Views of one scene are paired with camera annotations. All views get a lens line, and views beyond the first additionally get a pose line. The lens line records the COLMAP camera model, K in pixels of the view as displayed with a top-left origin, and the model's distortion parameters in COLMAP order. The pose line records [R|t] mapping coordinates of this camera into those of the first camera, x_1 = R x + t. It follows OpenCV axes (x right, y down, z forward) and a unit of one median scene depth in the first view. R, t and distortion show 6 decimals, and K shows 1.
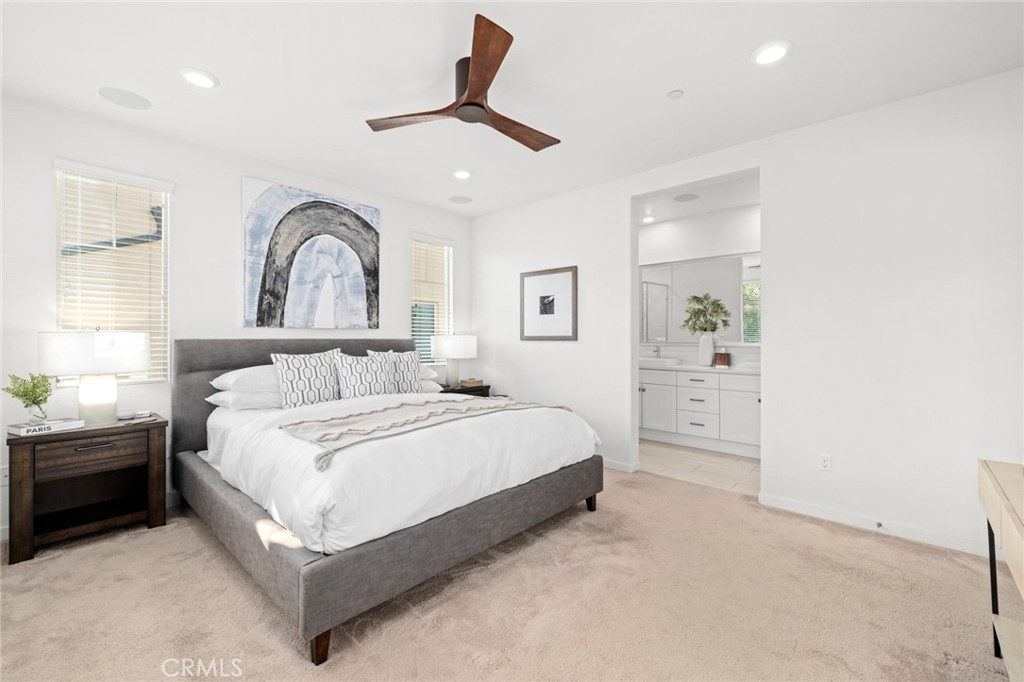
lens RADIAL K [[435.4, 0, 512.5], [0, 435.4, 340.3], [0, 0, 1]] dist [0.001485, 0.001427]
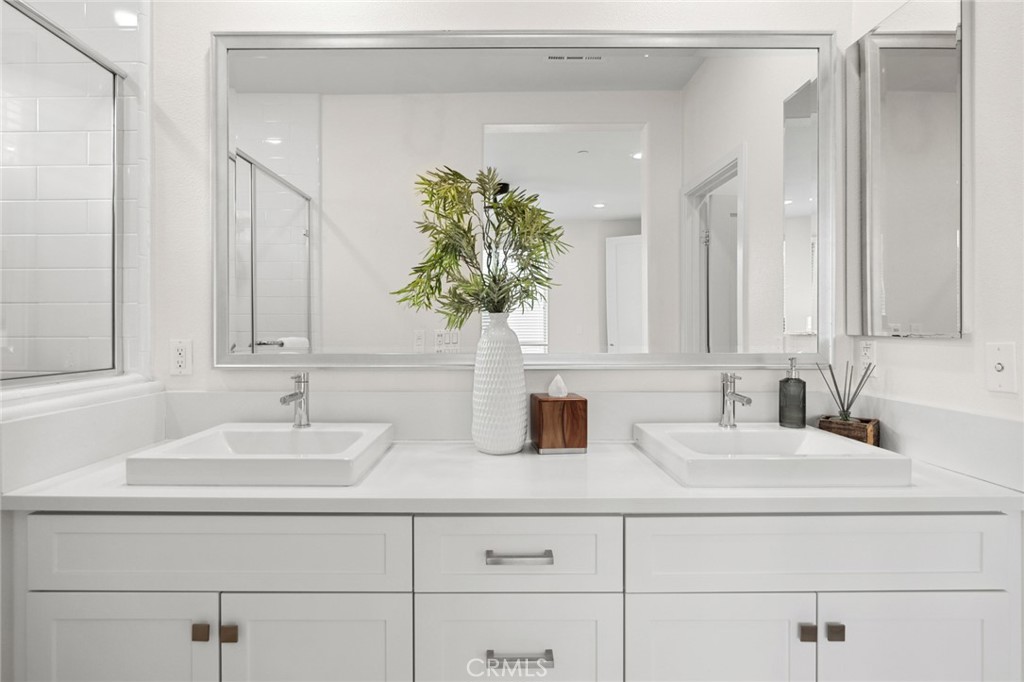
lens RADIAL K [[519.6, 0, 509.5], [0, 519.6, 338.2], [0, 0, 1]] dist [-0.001775, 0.000454]
pose [[0.724488, 0.000033, 0.689288, 0.234374], [-0.003256, 0.999989, 0.003374, -0.005911], [-0.689280, -0.004688, 0.724480, 0.754506]]
